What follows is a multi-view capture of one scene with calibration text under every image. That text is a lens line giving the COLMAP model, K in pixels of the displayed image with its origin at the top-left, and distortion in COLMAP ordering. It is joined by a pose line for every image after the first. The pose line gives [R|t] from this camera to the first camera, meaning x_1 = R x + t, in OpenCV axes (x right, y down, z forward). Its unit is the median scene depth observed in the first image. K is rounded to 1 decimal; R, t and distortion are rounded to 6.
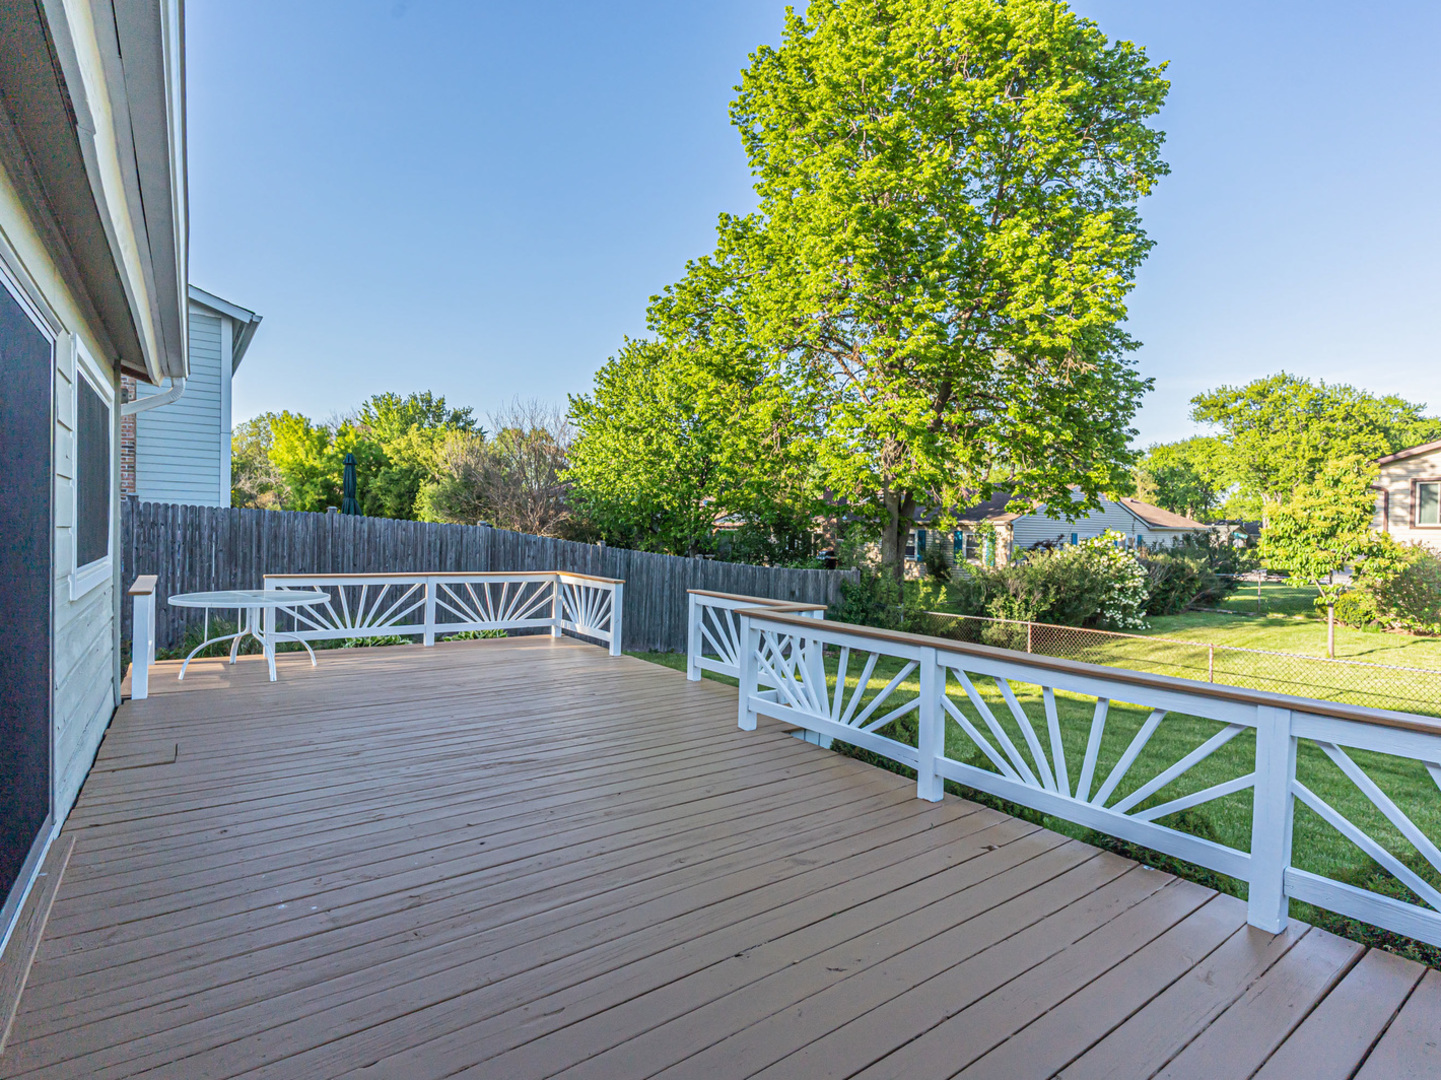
lens RADIAL K [[741.3, 0, 670.0], [0, 741.3, 576.2], [0, 0, 1]] dist [-0.000121, -0.002257]
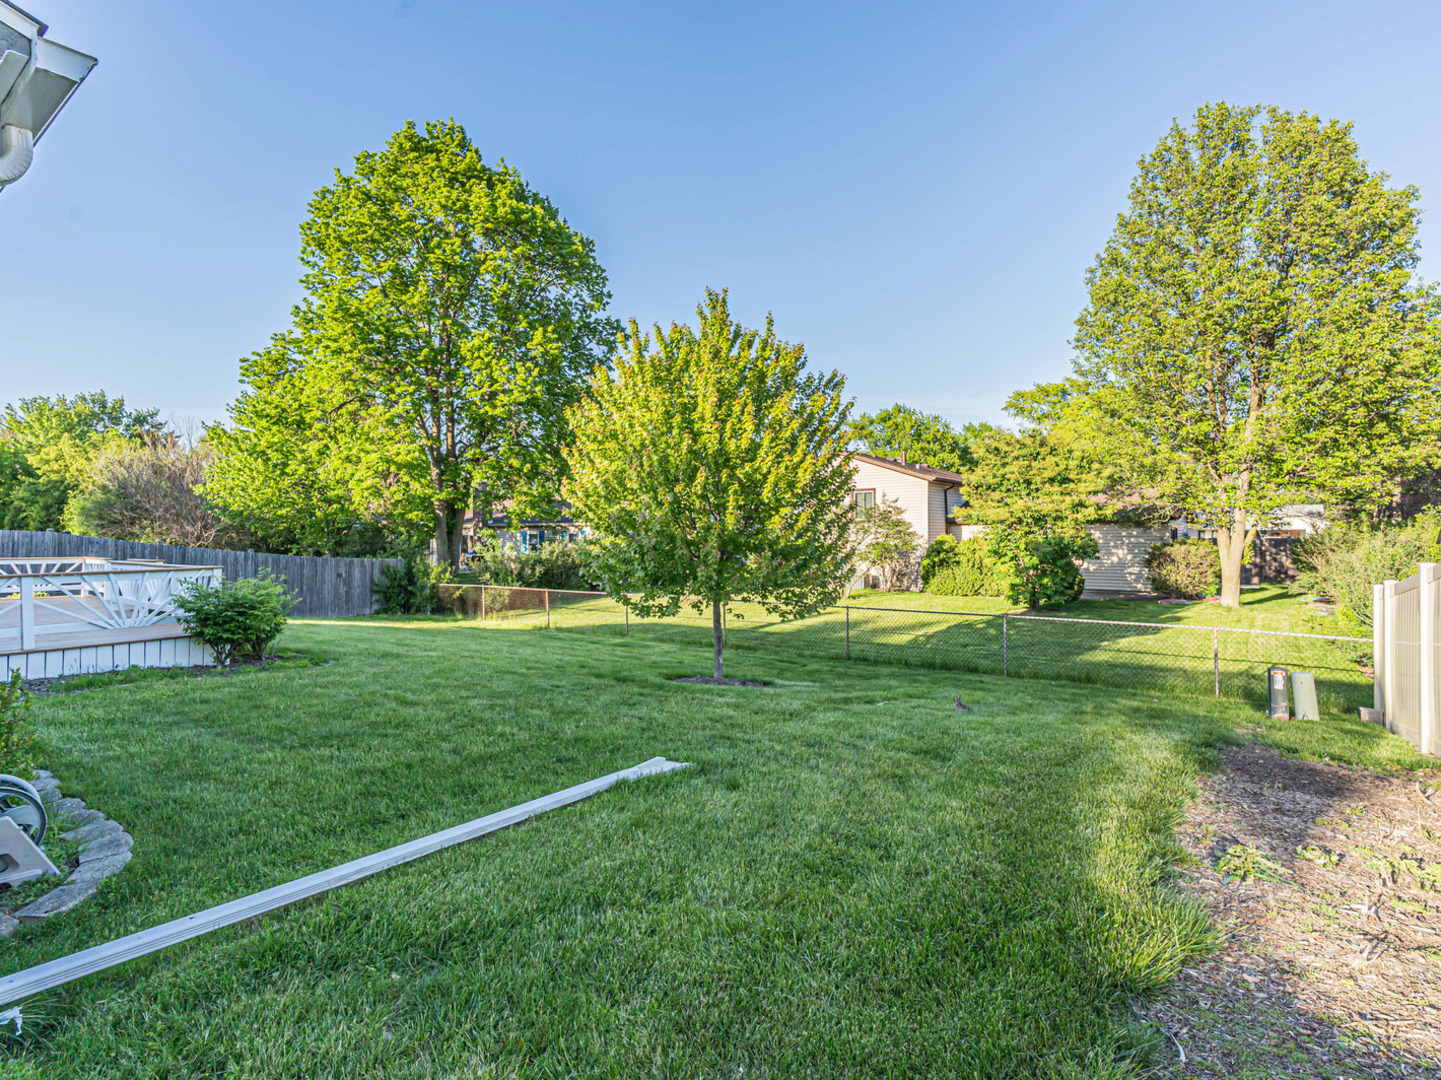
lens RADIAL K [[776.7, 0, 725.6], [0, 776.7, 564.8], [0, 0, 1]] dist [-0.002203, -0.001959]
pose [[0.945187, -0.034145, 0.324739, 0.364462], [0.042055, 0.998964, -0.017370, 0.057505], [-0.323809, 0.030075, 0.945644, -0.634434]]
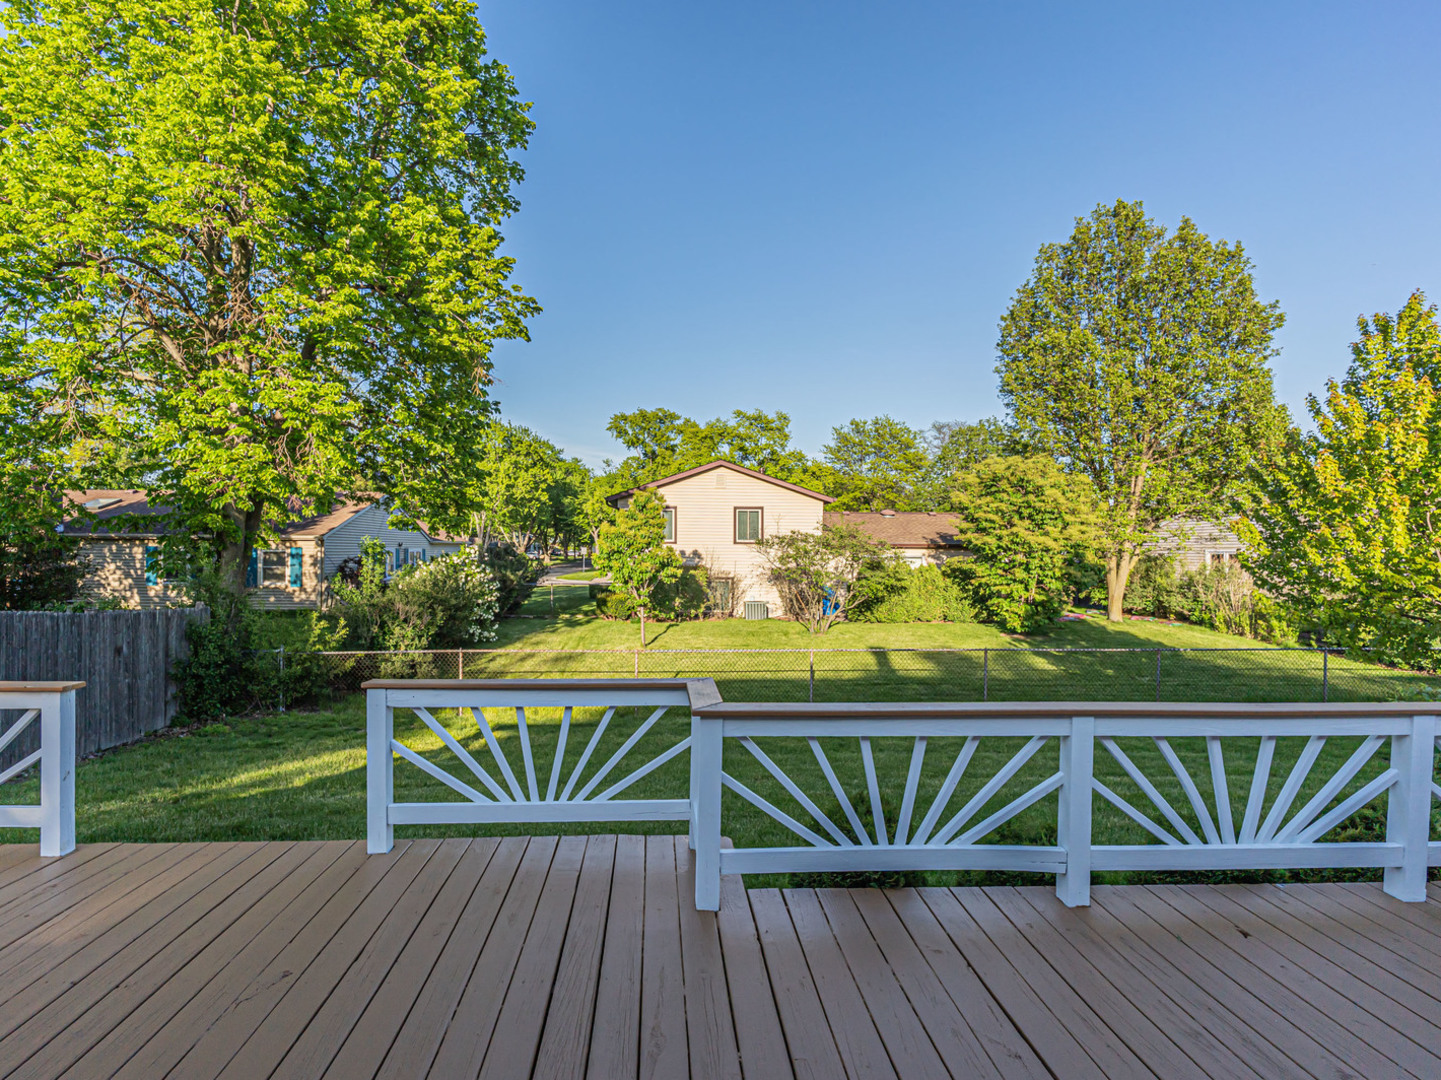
lens RADIAL K [[747.6, 0, 716.6], [0, 747.6, 580.0], [0, 0, 1]] dist [-0.019300, 0.009174]
pose [[0.515717, -0.048185, 0.855403, -0.098797], [0.057222, 0.998125, 0.021726, -0.019541], [-0.854846, 0.037743, 0.517508, 0.187472]]
